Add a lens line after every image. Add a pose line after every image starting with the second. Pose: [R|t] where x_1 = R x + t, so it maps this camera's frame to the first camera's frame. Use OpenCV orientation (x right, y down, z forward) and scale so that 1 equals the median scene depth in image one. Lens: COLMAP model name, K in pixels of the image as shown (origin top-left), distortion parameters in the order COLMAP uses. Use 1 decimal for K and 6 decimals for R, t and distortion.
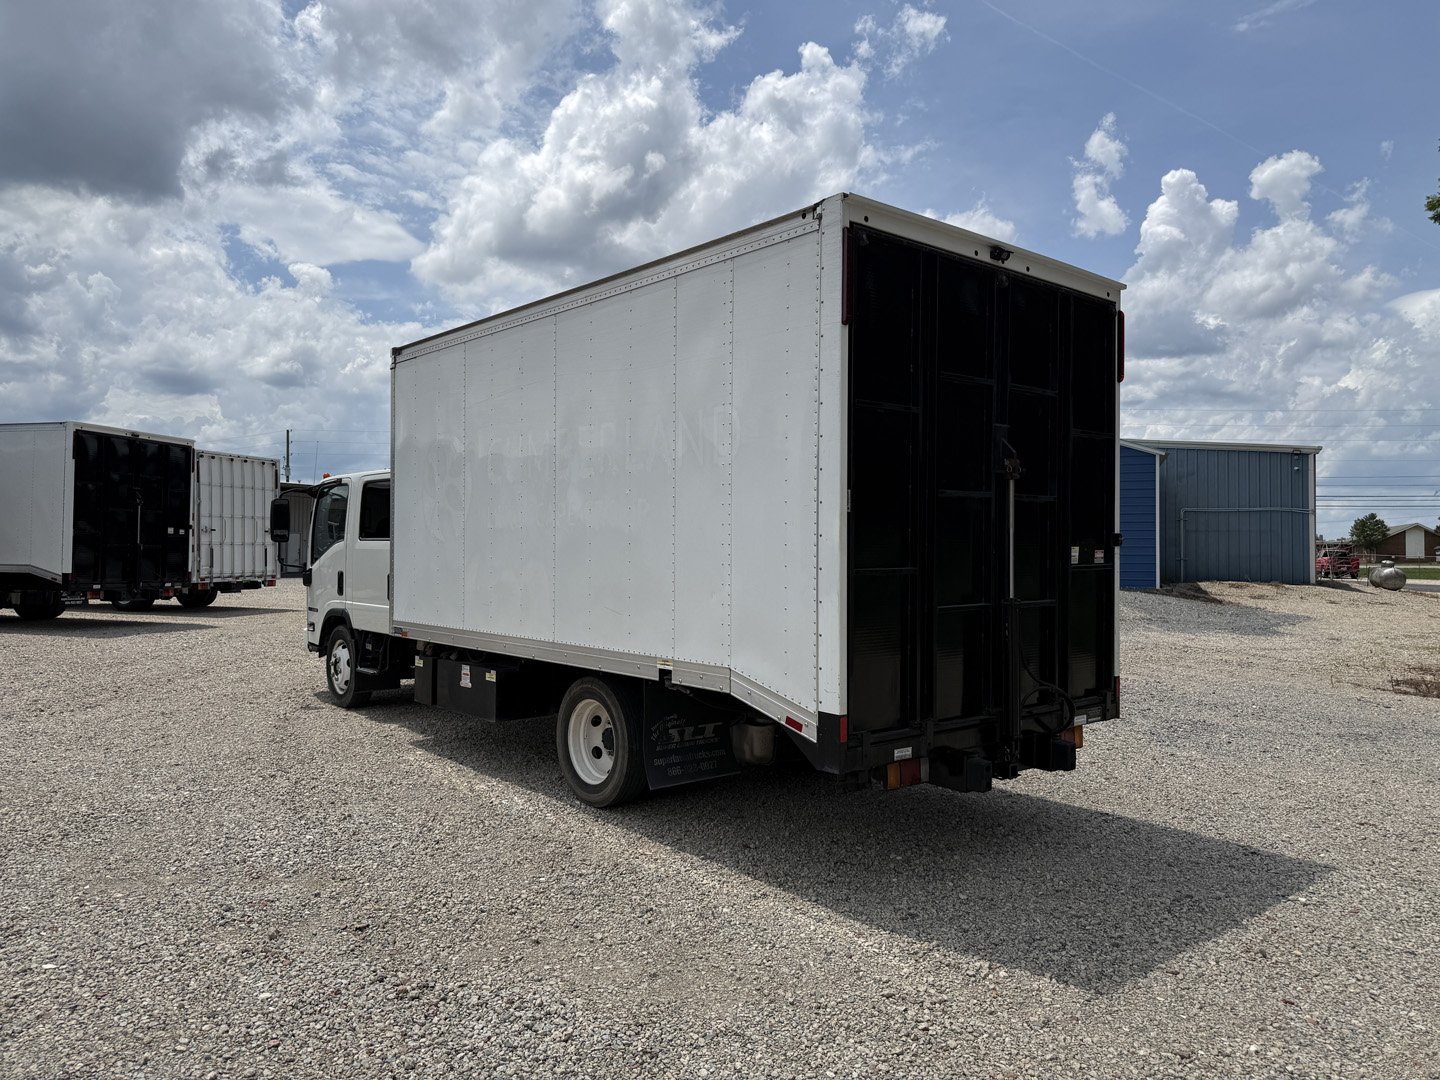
lens RADIAL K [[1031.1, 0, 726.6], [0, 1031.1, 537.2], [0, 0, 1]] dist [0.004145, 0.003502]
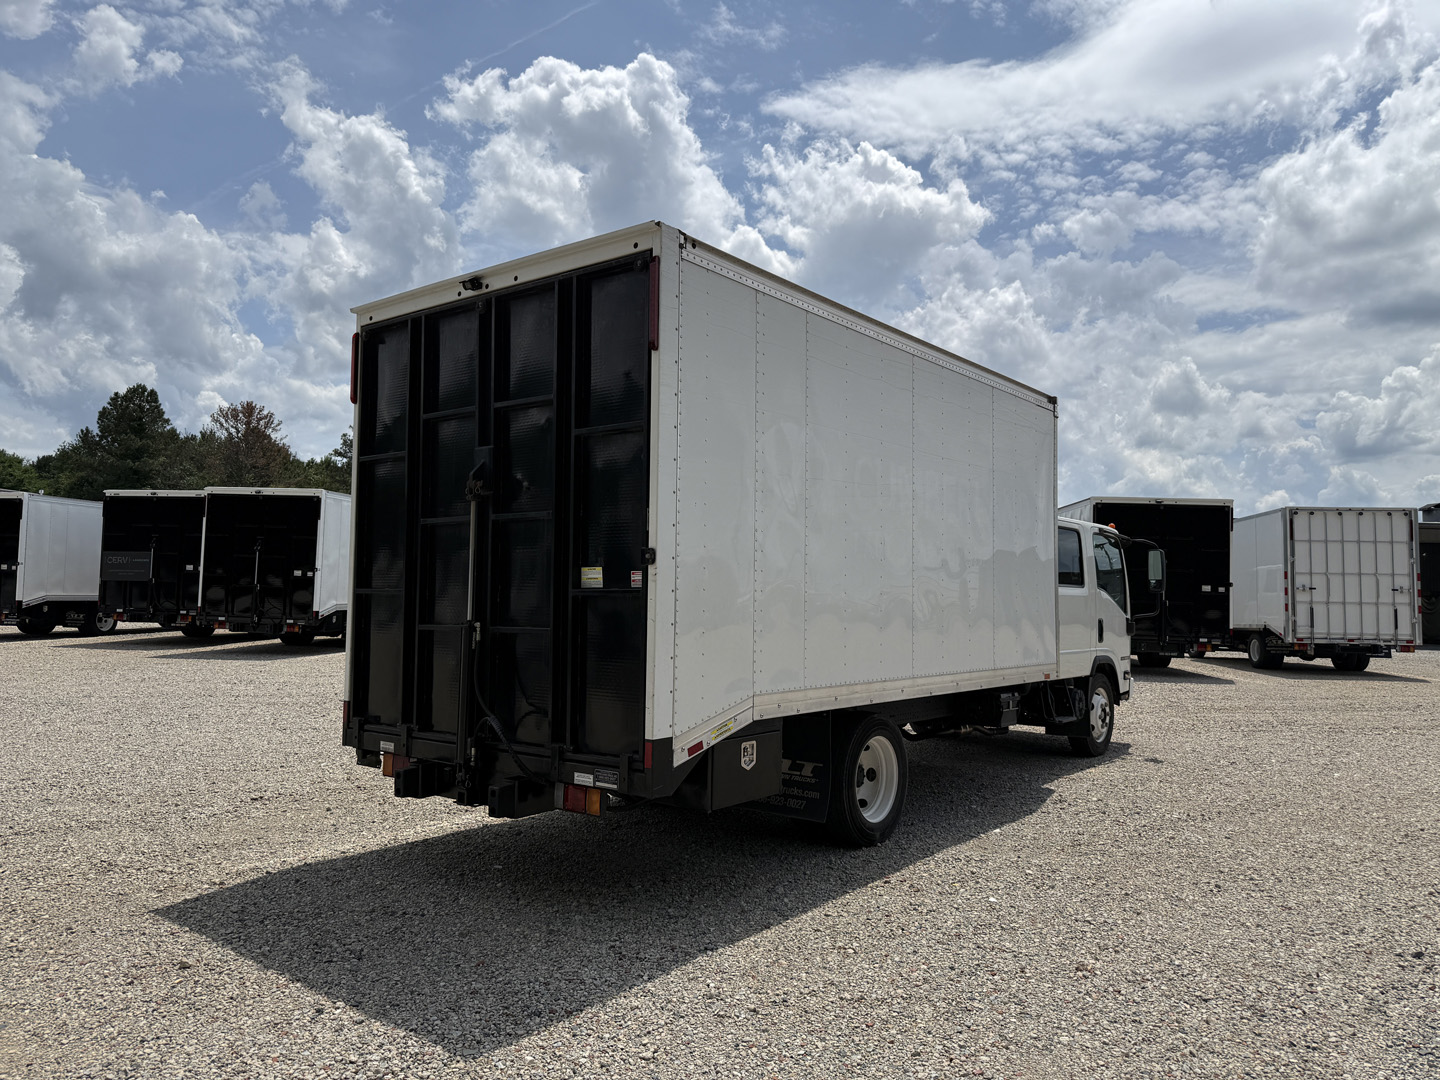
lens RADIAL K [[1031.1, 0, 726.6], [0, 1031.1, 537.2], [0, 0, 1]] dist [0.004145, 0.003502]
pose [[0.195302, -0.062819, -0.978729, 0.389612], [-0.005583, 0.997859, -0.065161, 0.012681], [0.980727, 0.018191, 0.194533, 0.314618]]
